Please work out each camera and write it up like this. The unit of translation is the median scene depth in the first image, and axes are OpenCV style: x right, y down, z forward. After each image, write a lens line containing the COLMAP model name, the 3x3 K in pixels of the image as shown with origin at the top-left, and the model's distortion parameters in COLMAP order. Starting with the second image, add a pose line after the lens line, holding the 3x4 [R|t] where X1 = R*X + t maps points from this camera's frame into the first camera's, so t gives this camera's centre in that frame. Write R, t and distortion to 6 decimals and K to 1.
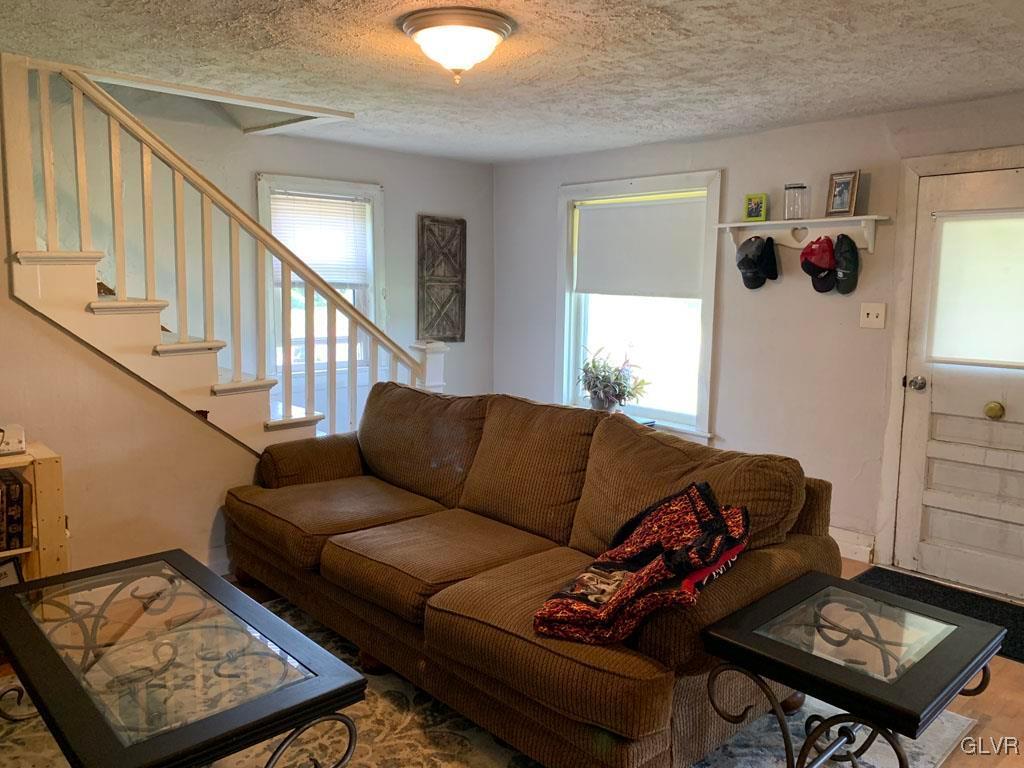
lens RADIAL K [[779.3, 0, 510.9], [0, 779.3, 374.4], [0, 0, 1]] dist [0.032384, -0.054264]
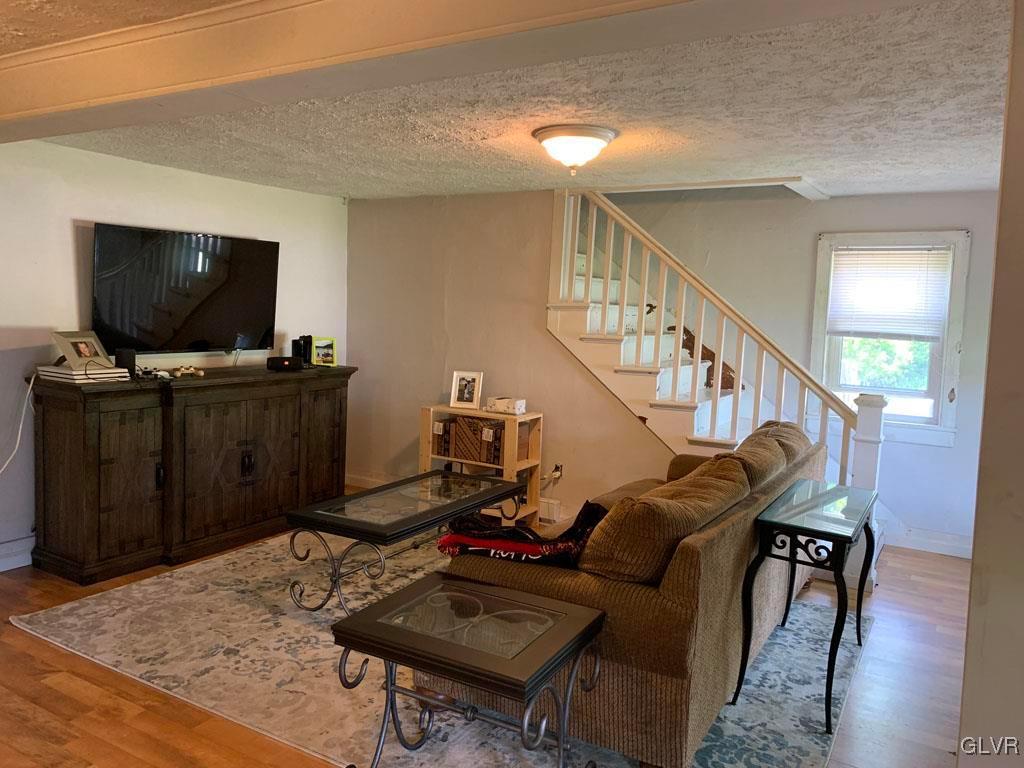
lens RADIAL K [[779.3, 0, 510.9], [0, 779.3, 374.4], [0, 0, 1]] dist [0.032384, -0.054264]
pose [[0.290482, 0.079919, -0.953537, 0.834686], [-0.152063, 0.987698, 0.036458, -0.041593], [0.944721, 0.134407, 0.299061, 0.361869]]
